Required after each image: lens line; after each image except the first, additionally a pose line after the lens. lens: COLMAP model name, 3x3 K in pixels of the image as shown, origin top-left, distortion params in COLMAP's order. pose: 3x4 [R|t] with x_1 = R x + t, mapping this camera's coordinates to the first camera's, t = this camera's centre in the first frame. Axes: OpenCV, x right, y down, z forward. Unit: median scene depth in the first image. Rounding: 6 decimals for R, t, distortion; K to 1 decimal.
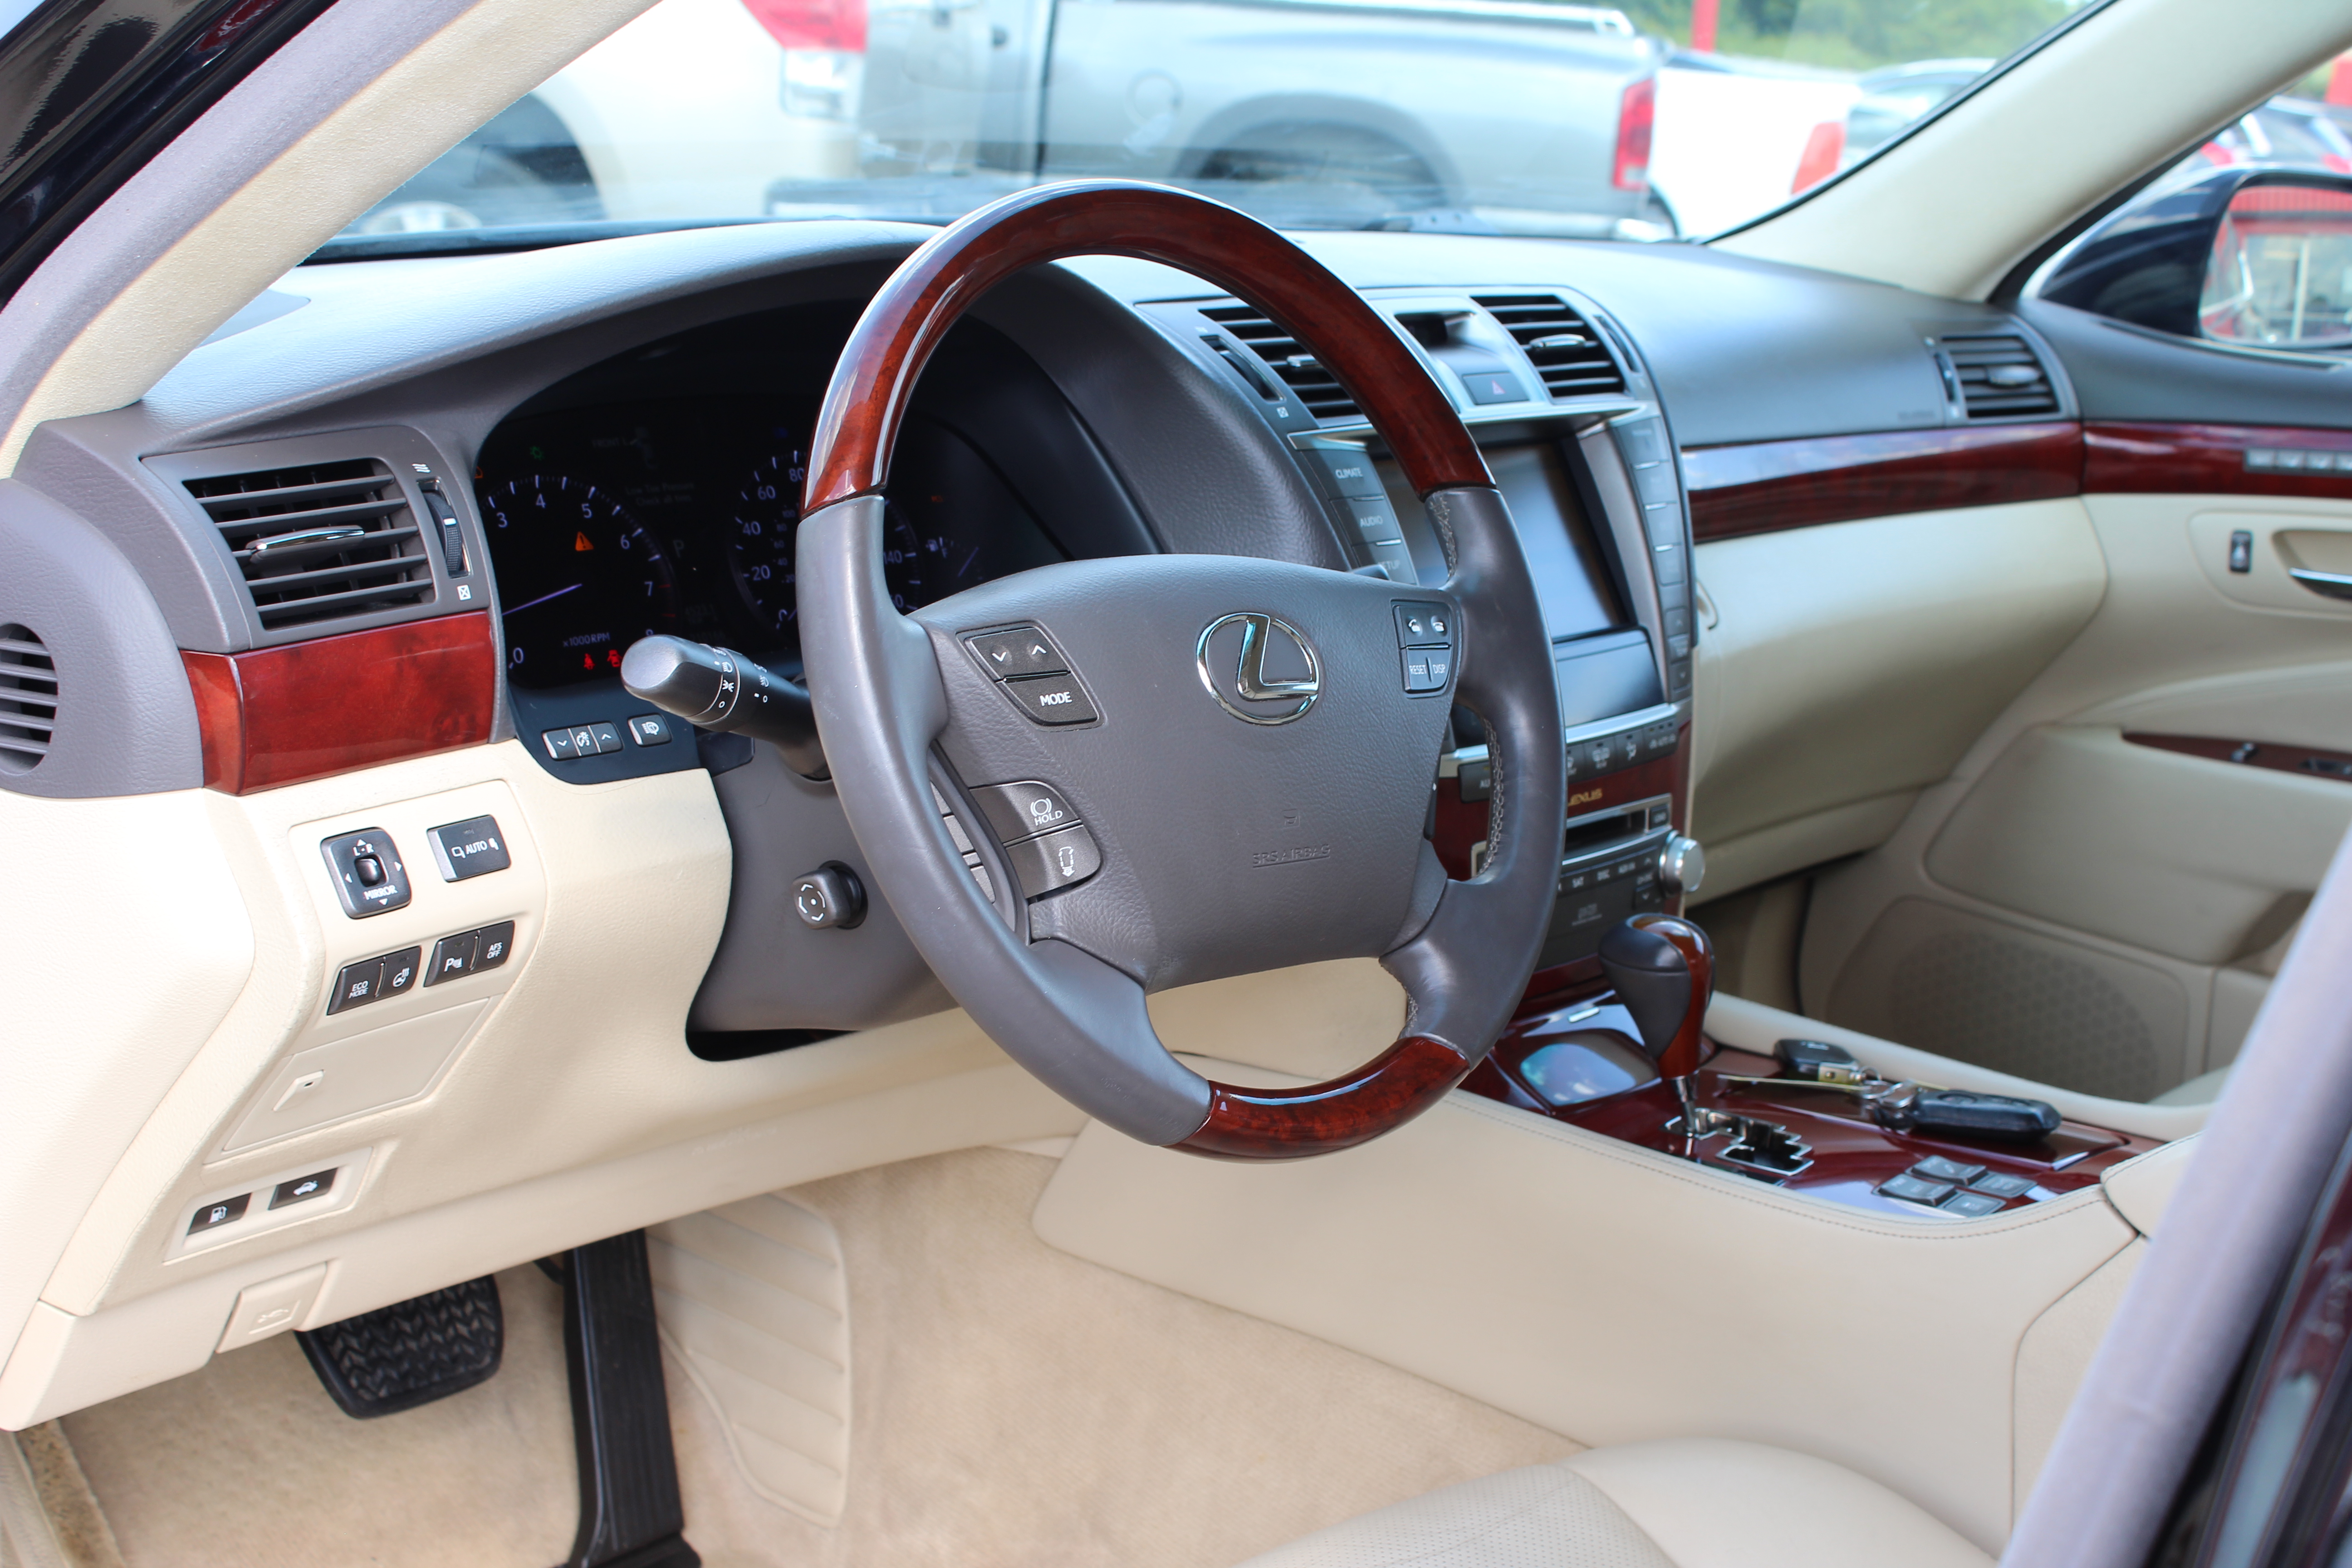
lens RADIAL K [[3021.0, 0, 1176.0], [0, 3021.0, 784.0], [0, 0, 1]] dist [-0.069263, 0.035382]
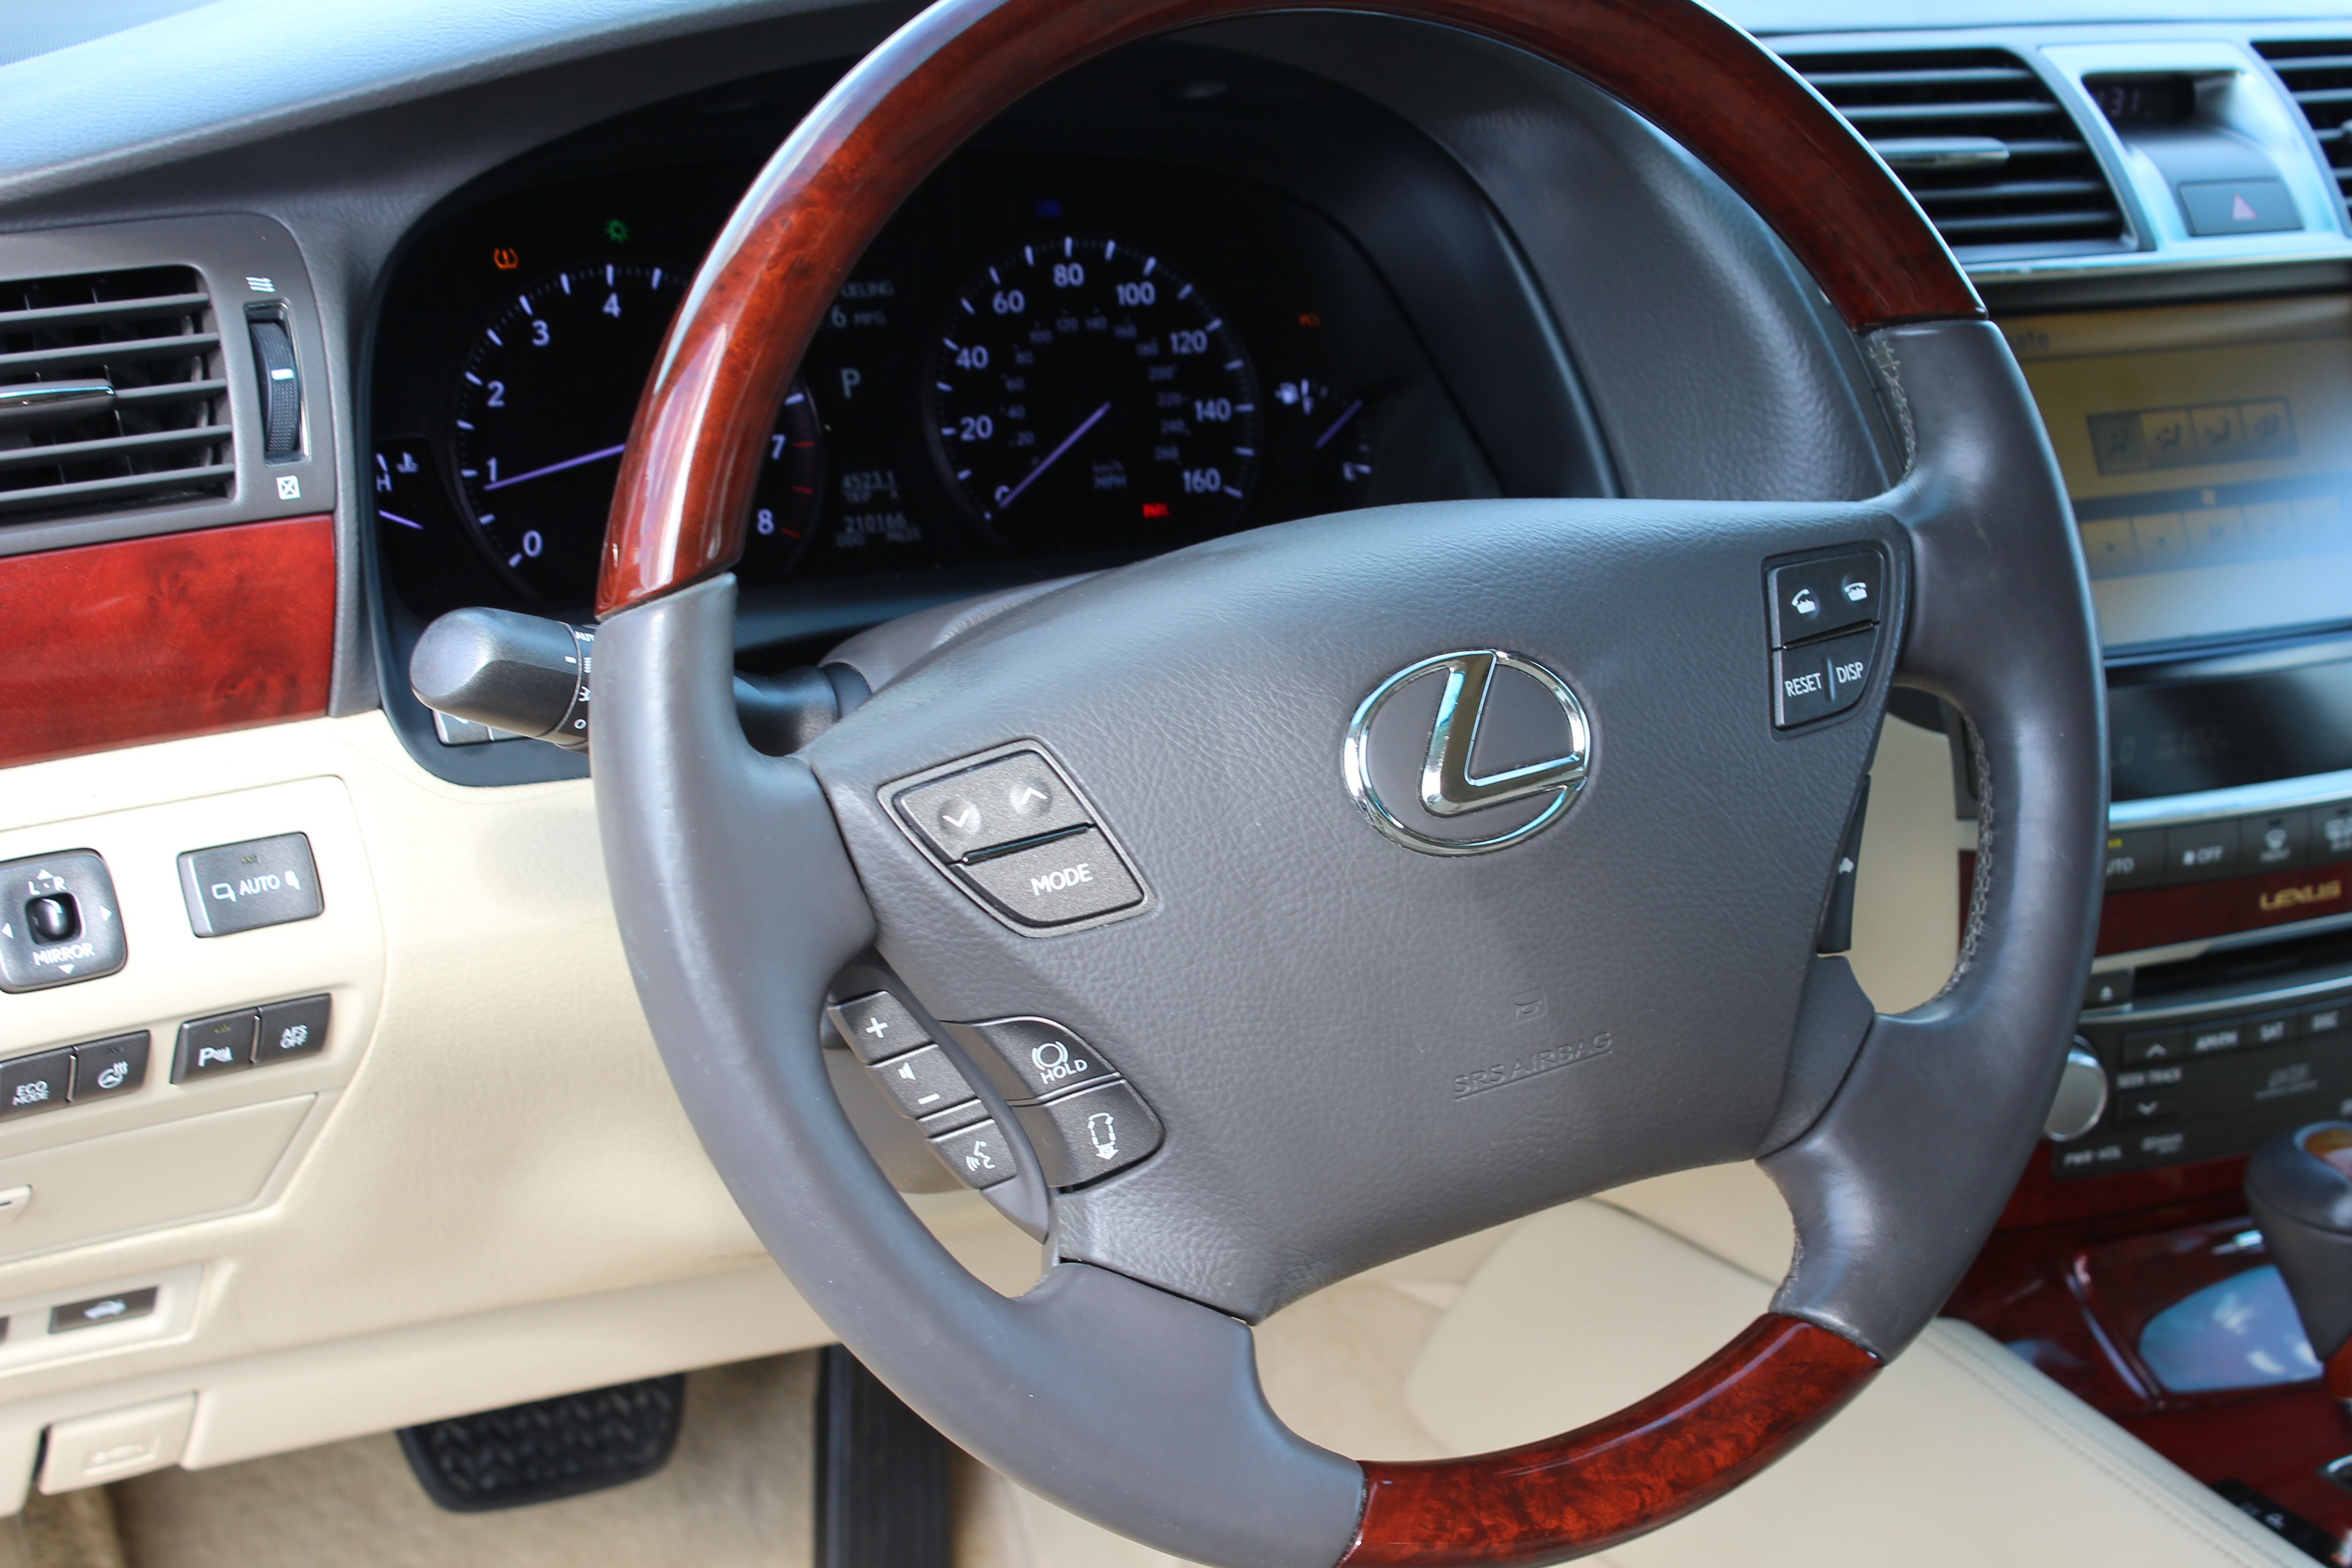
lens RADIAL K [[3721.2, 0, 1176.0], [0, 3721.2, 784.0], [0, 0, 1]] dist [-0.006876, -0.018329]
pose [[0.946773, 0.123751, -0.297164, 0.189046], [-0.094875, 0.989420, 0.109761, -0.106130], [0.307603, -0.075726, 0.948497, 0.294442]]
